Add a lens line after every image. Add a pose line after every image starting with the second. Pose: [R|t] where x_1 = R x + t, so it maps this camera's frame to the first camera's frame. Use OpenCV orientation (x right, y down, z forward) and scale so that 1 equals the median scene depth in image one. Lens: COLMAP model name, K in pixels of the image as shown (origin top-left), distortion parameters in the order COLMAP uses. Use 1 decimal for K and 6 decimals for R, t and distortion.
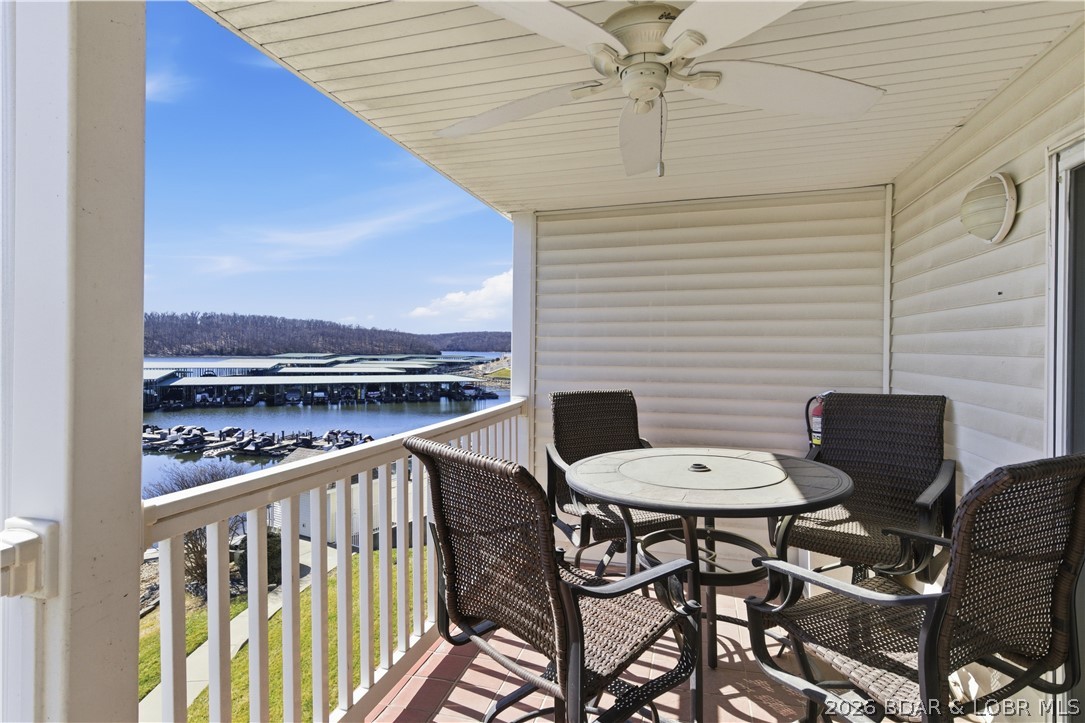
lens RADIAL K [[550.1, 0, 541.9], [0, 550.1, 350.9], [0, 0, 1]] dist [0.013347, -0.000566]
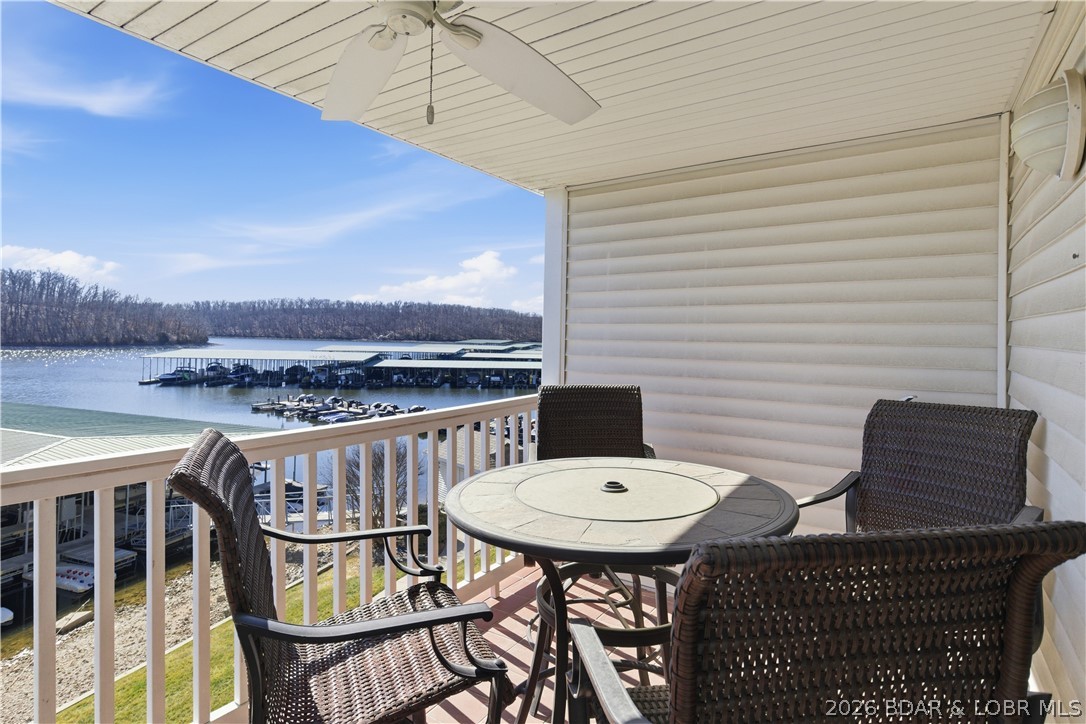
lens RADIAL K [[562.2, 0, 542.8], [0, 562.2, 331.1], [0, 0, 1]] dist [0.015099, -0.003580]
pose [[0.953348, 0.007110, -0.301788, 0.246643], [-0.011334, 0.999861, -0.012248, -0.001052], [0.301659, 0.015097, 0.953296, 0.105257]]
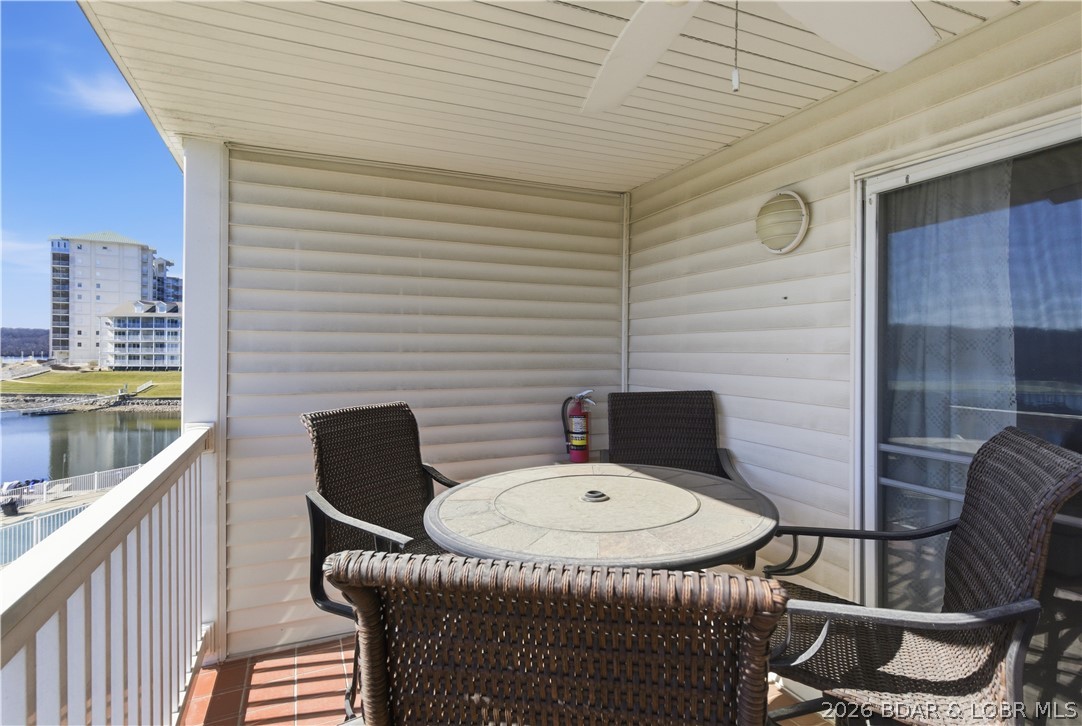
lens RADIAL K [[552.3, 0, 542.8], [0, 552.3, 369.3], [0, 0, 1]] dist [0.000959, -0.028012]
pose [[0.767974, -0.022647, 0.640080, -0.158298], [0.004431, 0.999539, 0.030049, 0.003192], [-0.640465, -0.020241, 0.767720, 0.254429]]
